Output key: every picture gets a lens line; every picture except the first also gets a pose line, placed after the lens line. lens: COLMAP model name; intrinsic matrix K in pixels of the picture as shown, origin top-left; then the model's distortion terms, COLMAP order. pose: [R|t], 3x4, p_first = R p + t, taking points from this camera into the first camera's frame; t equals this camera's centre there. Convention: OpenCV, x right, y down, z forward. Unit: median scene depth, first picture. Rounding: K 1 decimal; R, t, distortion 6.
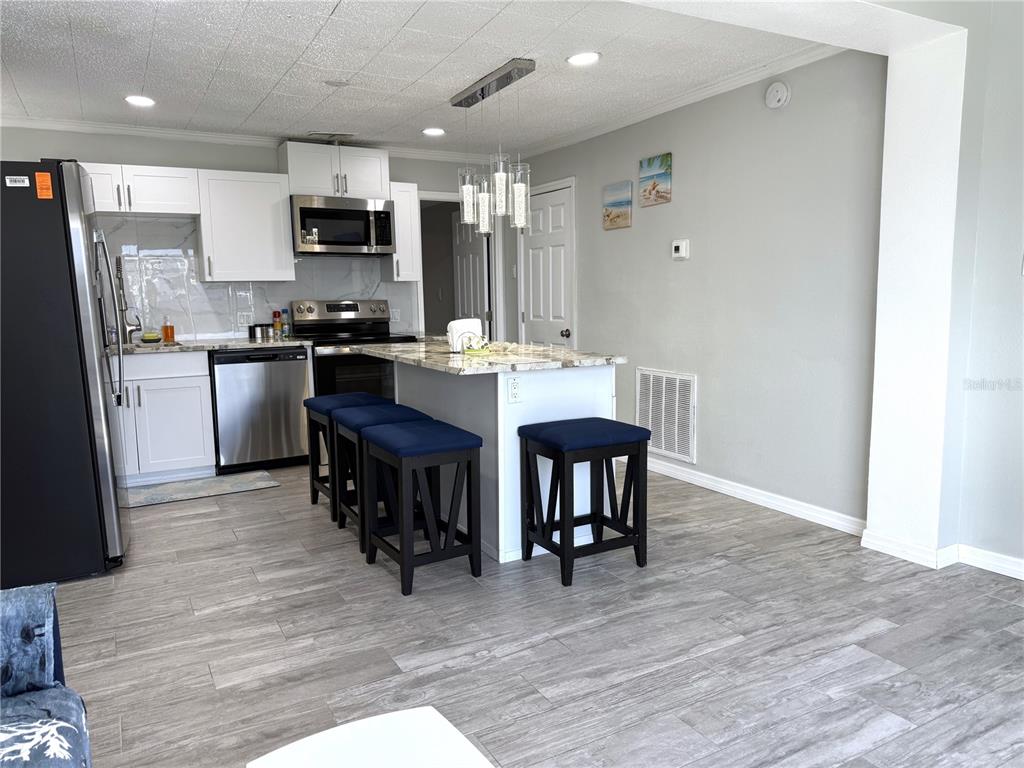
lens RADIAL K [[723.1, 0, 506.6], [0, 723.1, 383.6], [0, 0, 1]] dist [0.064864, -0.094129]
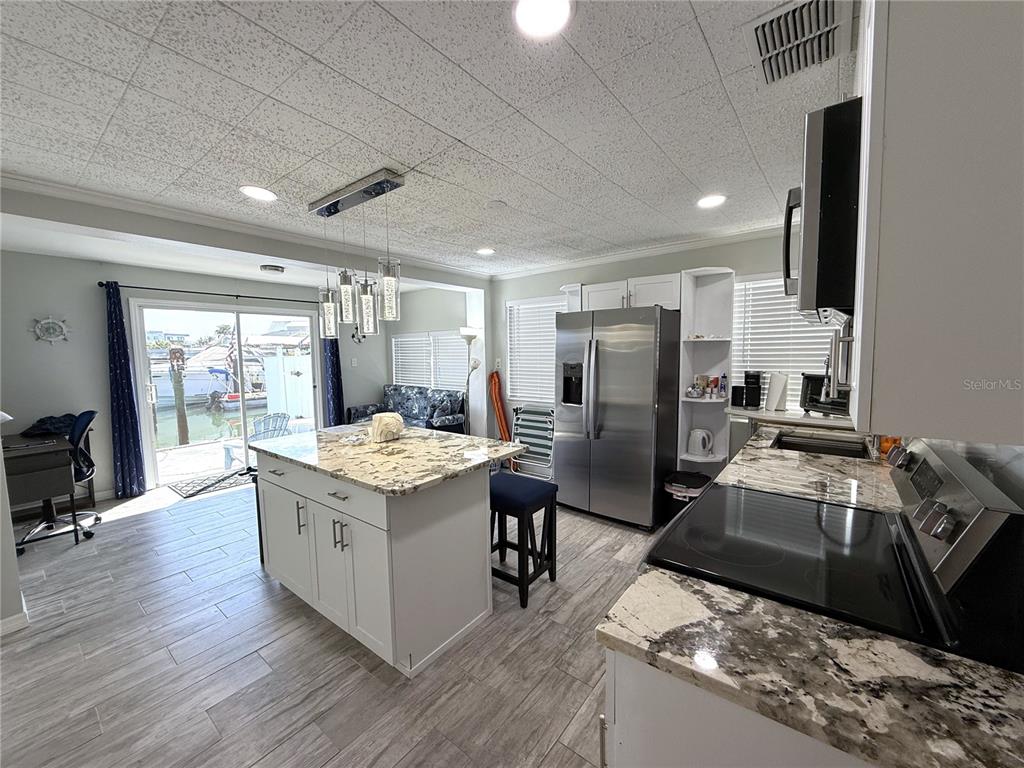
lens RADIAL K [[409.2, 0, 509.1], [0, 409.2, 383.7], [0, 0, 1]] dist [0.001067, 0.000113]
pose [[-0.920566, 0.062896, -0.385490, 0.014137], [-0.017995, 0.979072, 0.202717, -0.317163], [0.390173, 0.193551, -0.900168, 1.918987]]
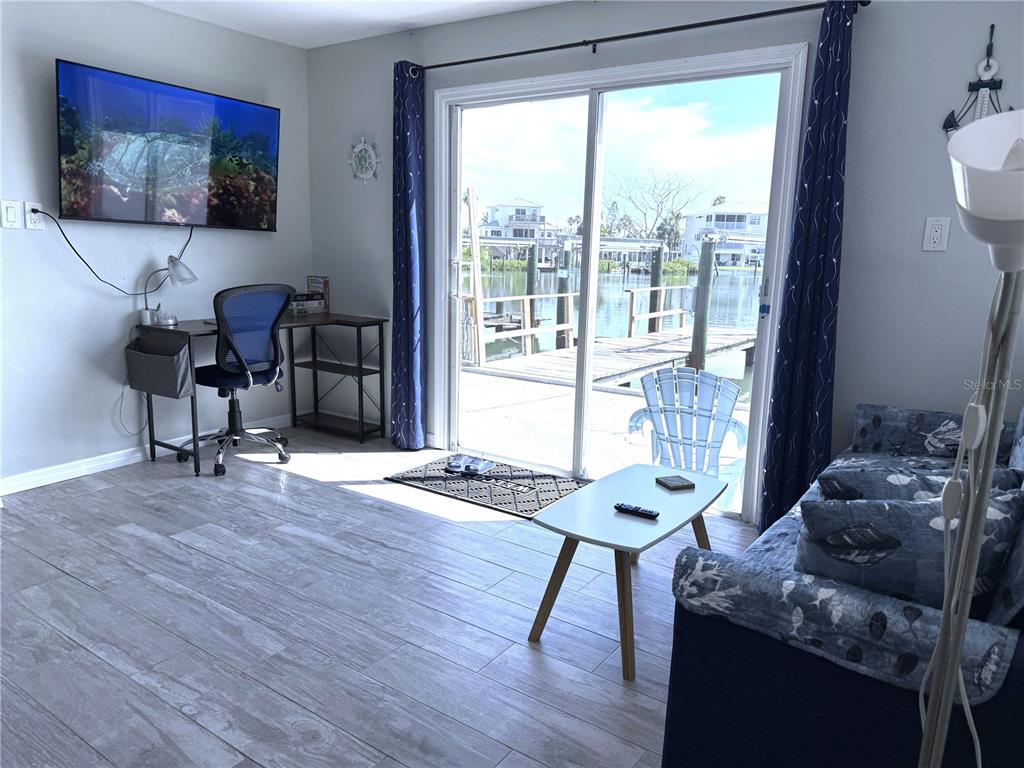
lens RADIAL K [[722.0, 0, 510.5], [0, 722.0, 388.6], [0, 0, 1]] dist [0.068177, -0.077000]
pose [[-0.442178, -0.163508, 0.881898, -0.617878], [0.094787, 0.969219, 0.227224, -0.079565], [-0.891905, 0.184065, -0.413069, 0.724404]]
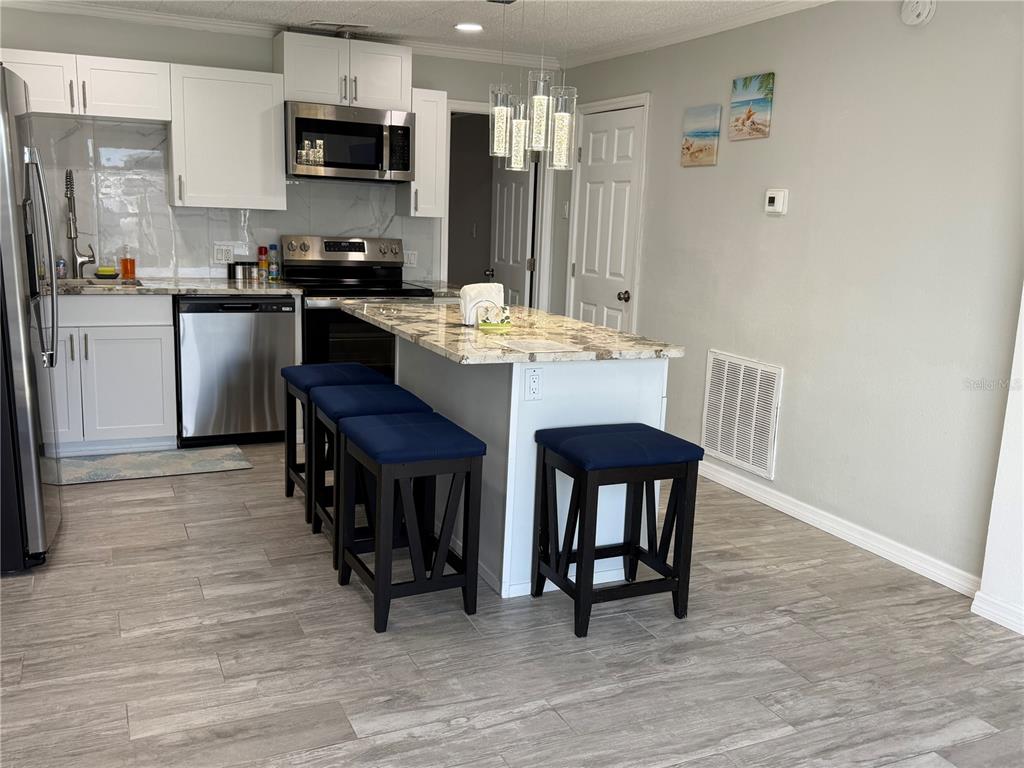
lens RADIAL K [[908.6, 0, 512.0], [0, 908.6, 384.0], [0, 0, 1]] dist [0.062818, -0.090700]
pose [[0.995972, 0.066884, -0.059713, 0.045564], [-0.063152, 0.996055, 0.062339, -0.049982], [0.063647, -0.058317, 0.996267, 0.016333]]
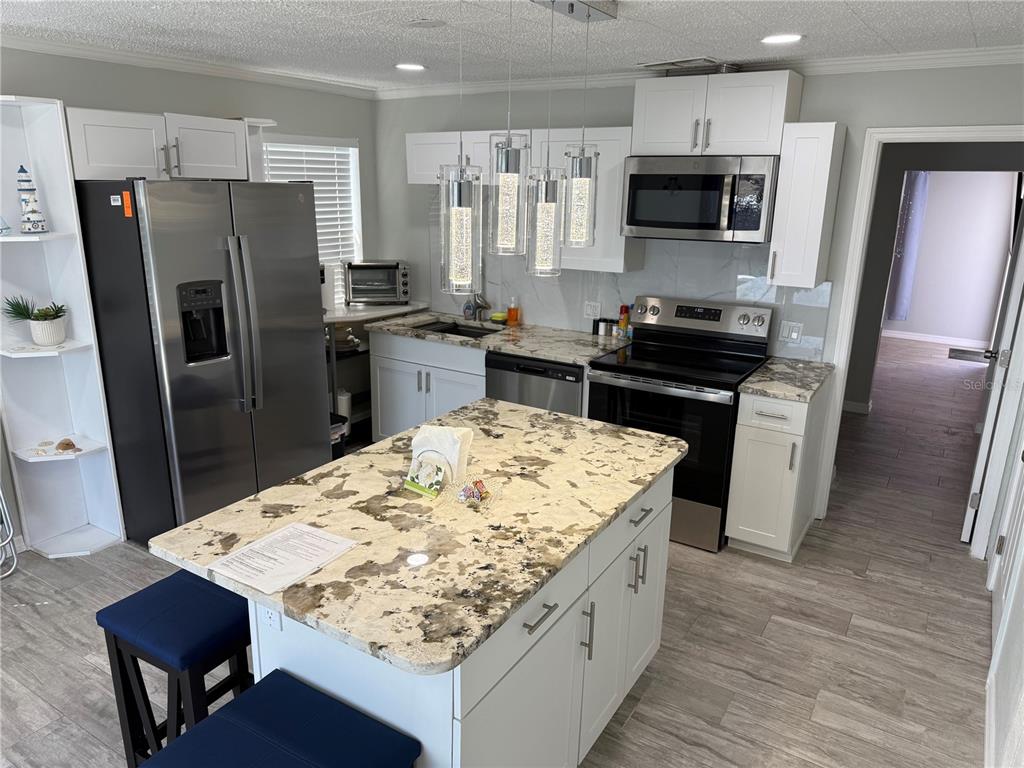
lens RADIAL K [[722.0, 0, 510.5], [0, 722.0, 388.6], [0, 0, 1]] dist [0.068177, -0.077000]
pose [[0.486025, 0.263548, -0.833260, 0.516192], [-0.135578, 0.964641, 0.226023, -0.298769], [0.863365, 0.003119, 0.504571, 0.864631]]
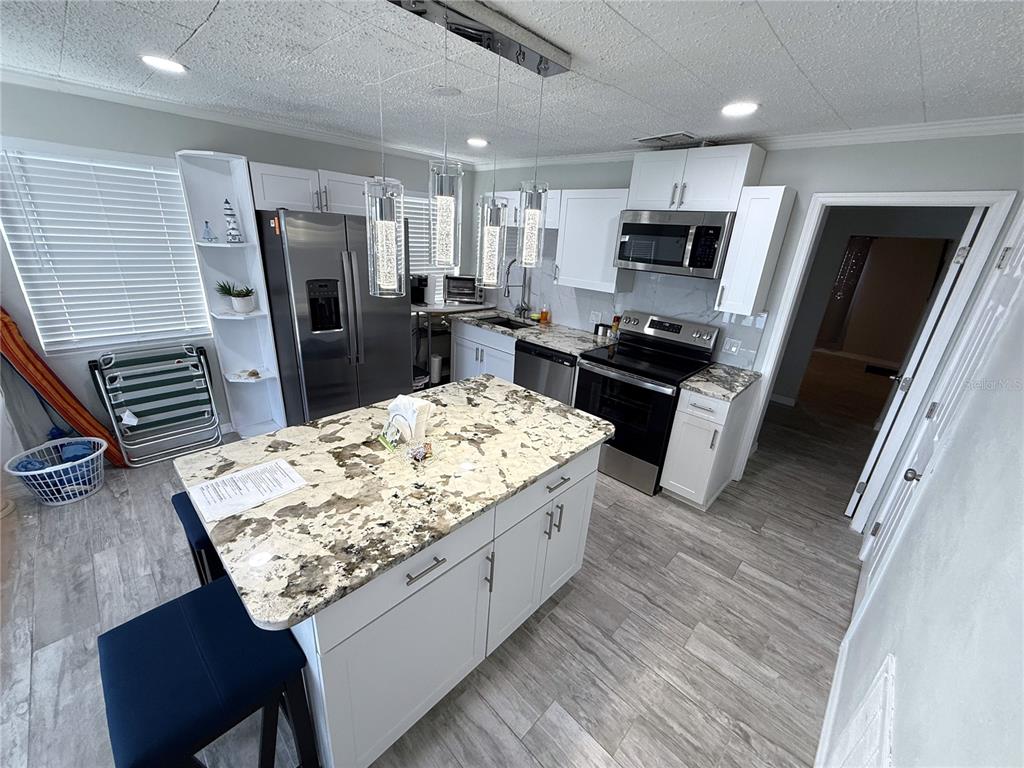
lens RADIAL K [[409.2, 0, 509.1], [0, 409.2, 383.7], [0, 0, 1]] dist [0.001067, 0.000113]
pose [[0.296729, 0.366710, -0.881746, 0.409344], [-0.185791, 0.927856, 0.323364, -0.306591], [0.936714, 0.067869, 0.343453, 1.089374]]
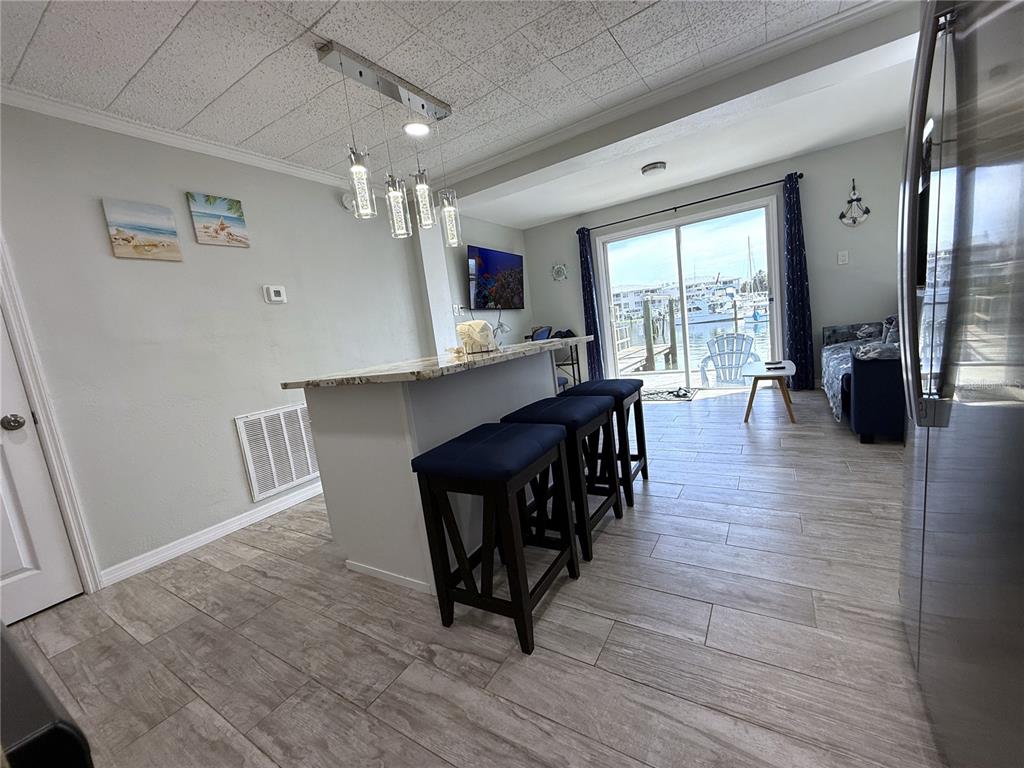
lens RADIAL K [[409.2, 0, 509.1], [0, 409.2, 383.7], [0, 0, 1]] dist [0.001067, 0.000113]
pose [[-0.479145, -0.036650, 0.876970, -0.679427], [0.240502, 0.955408, 0.171330, -0.105722], [-0.844144, 0.293005, -0.448965, 1.428788]]
